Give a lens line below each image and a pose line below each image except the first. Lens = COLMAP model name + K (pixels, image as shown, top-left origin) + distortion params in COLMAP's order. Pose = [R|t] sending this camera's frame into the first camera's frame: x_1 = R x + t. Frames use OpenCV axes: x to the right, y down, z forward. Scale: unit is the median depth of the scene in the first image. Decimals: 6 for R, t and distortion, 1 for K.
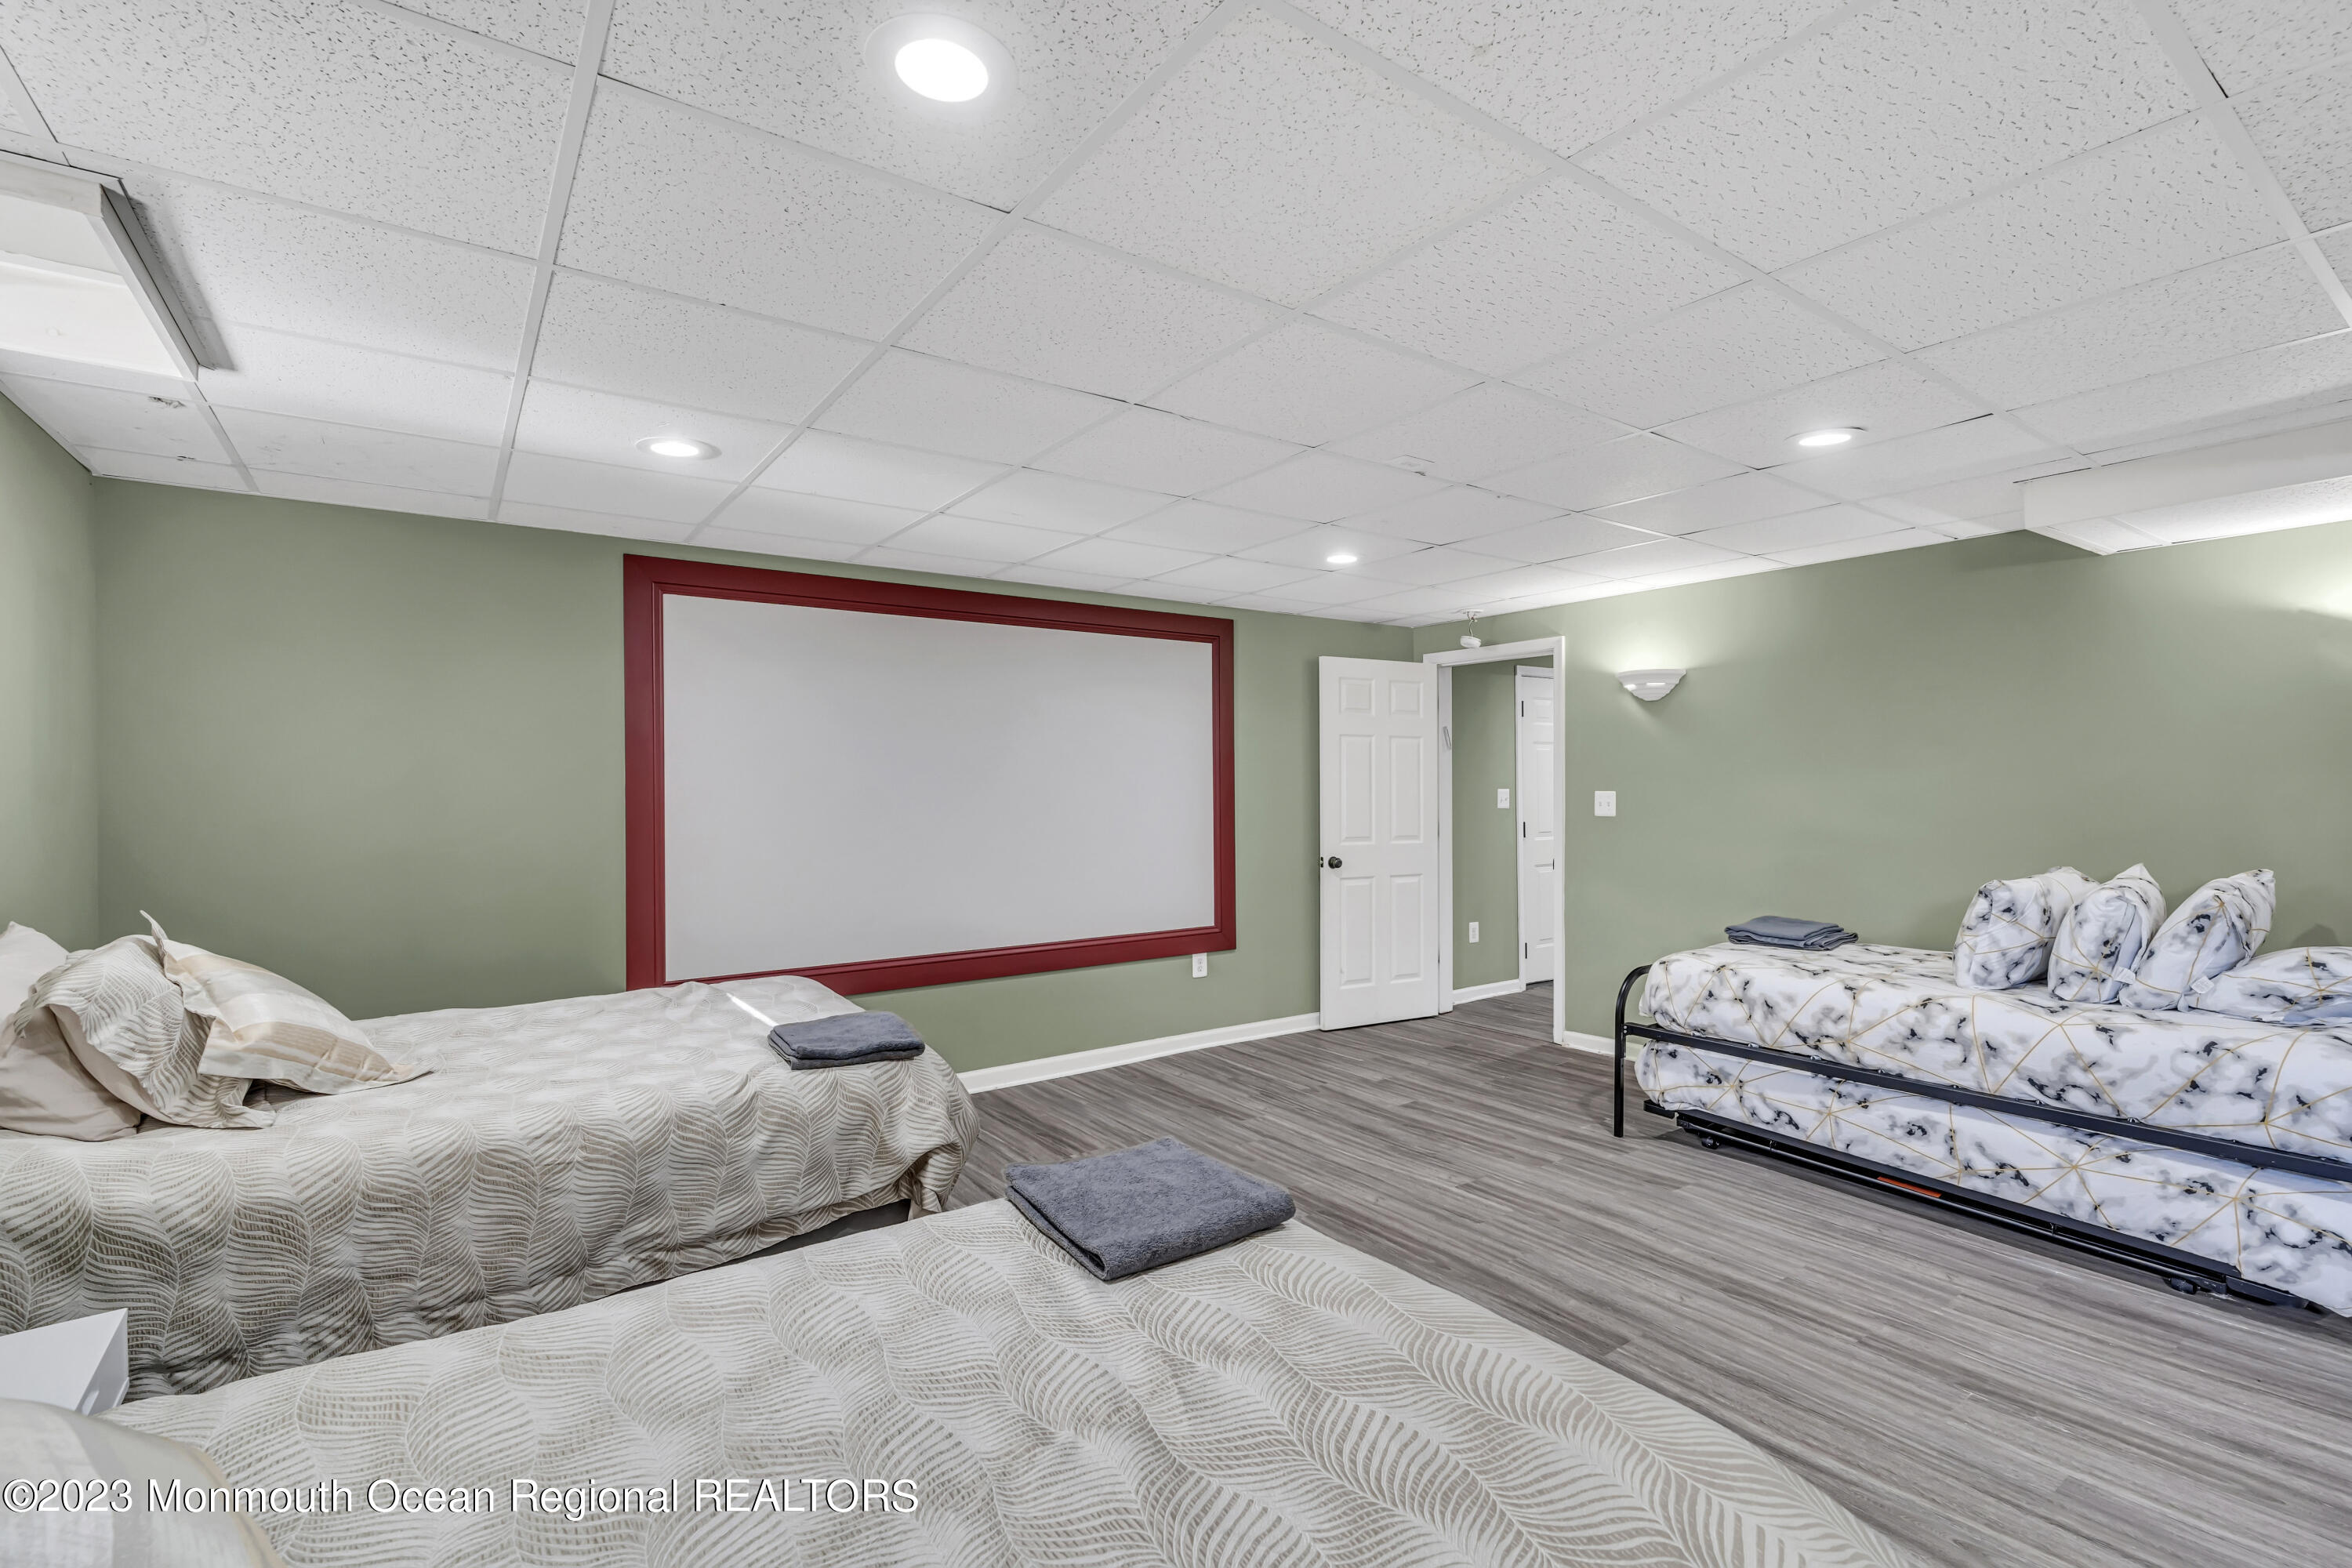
lens RADIAL K [[1062.0, 0, 1181.8], [0, 1062.0, 782.2], [0, 0, 1]] dist [-0.008762, 0.002331]
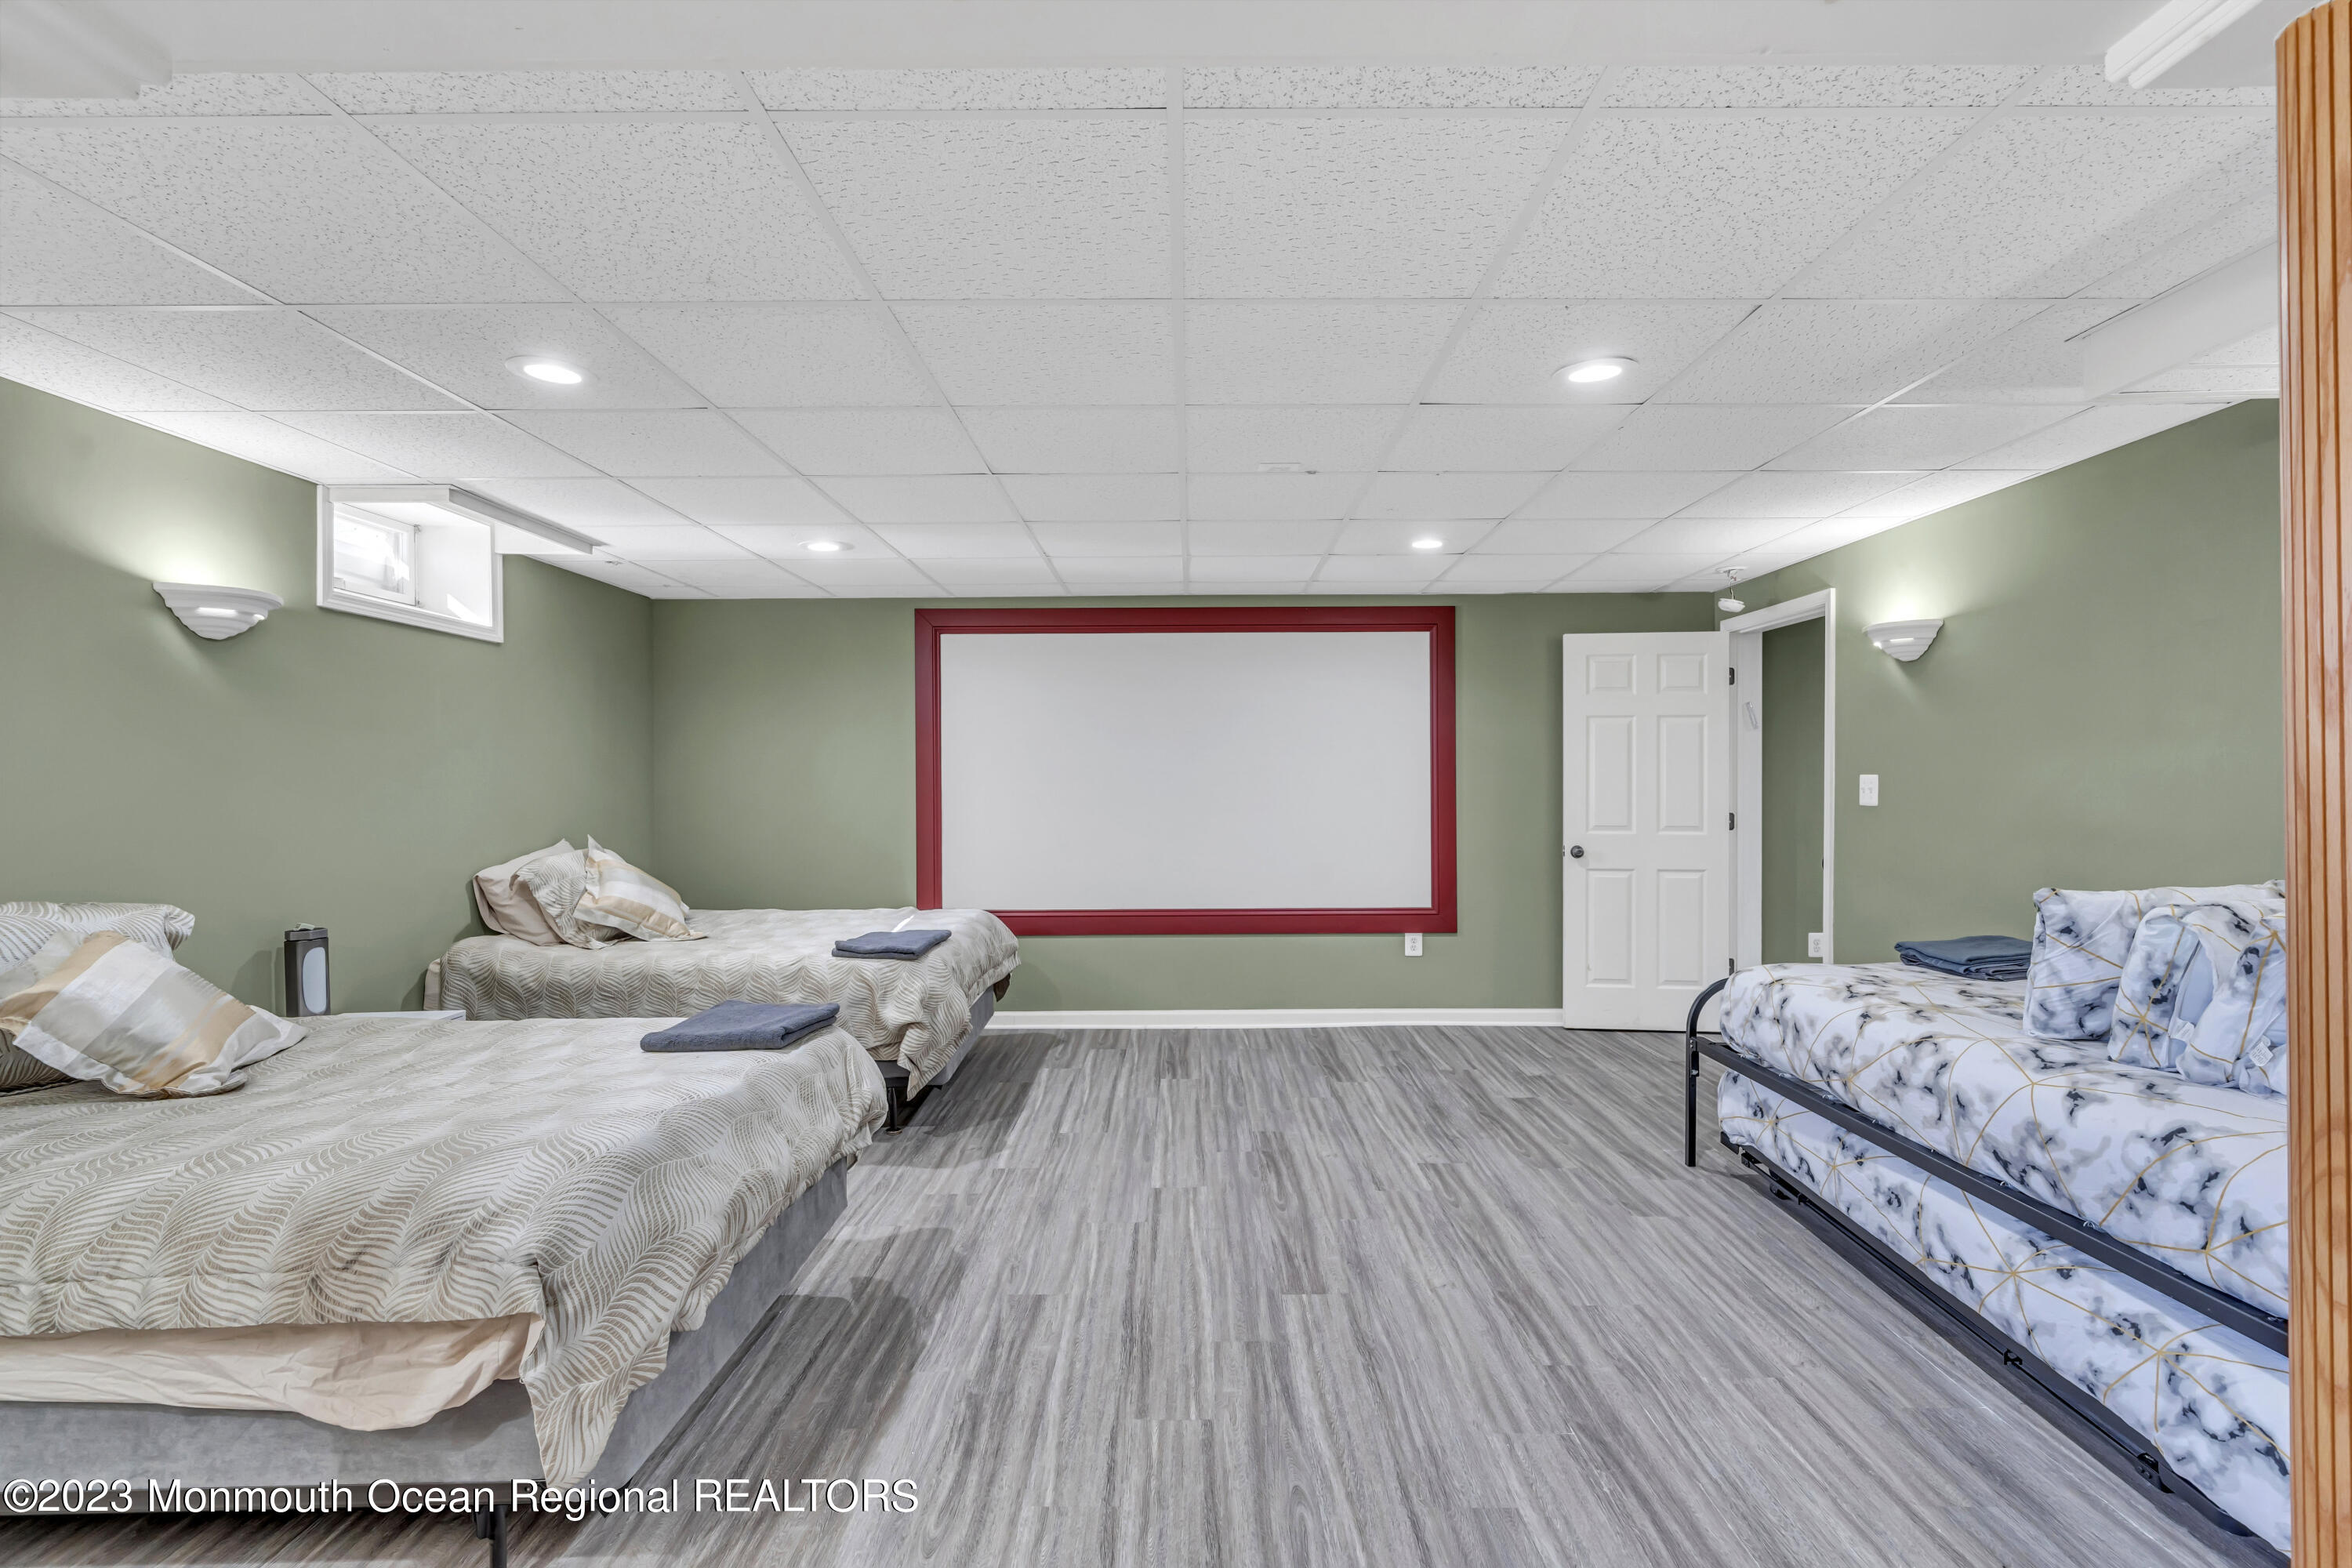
lens RADIAL K [[1062.0, 0, 1189.9], [0, 1062.0, 781.0], [0, 0, 1]] dist [-0.008762, 0.002331]
pose [[0.812721, 0.000879, -0.582652, 0.724793], [0.001890, 0.999990, 0.004145, 0.014188], [0.582649, -0.004470, 0.812711, 0.058482]]
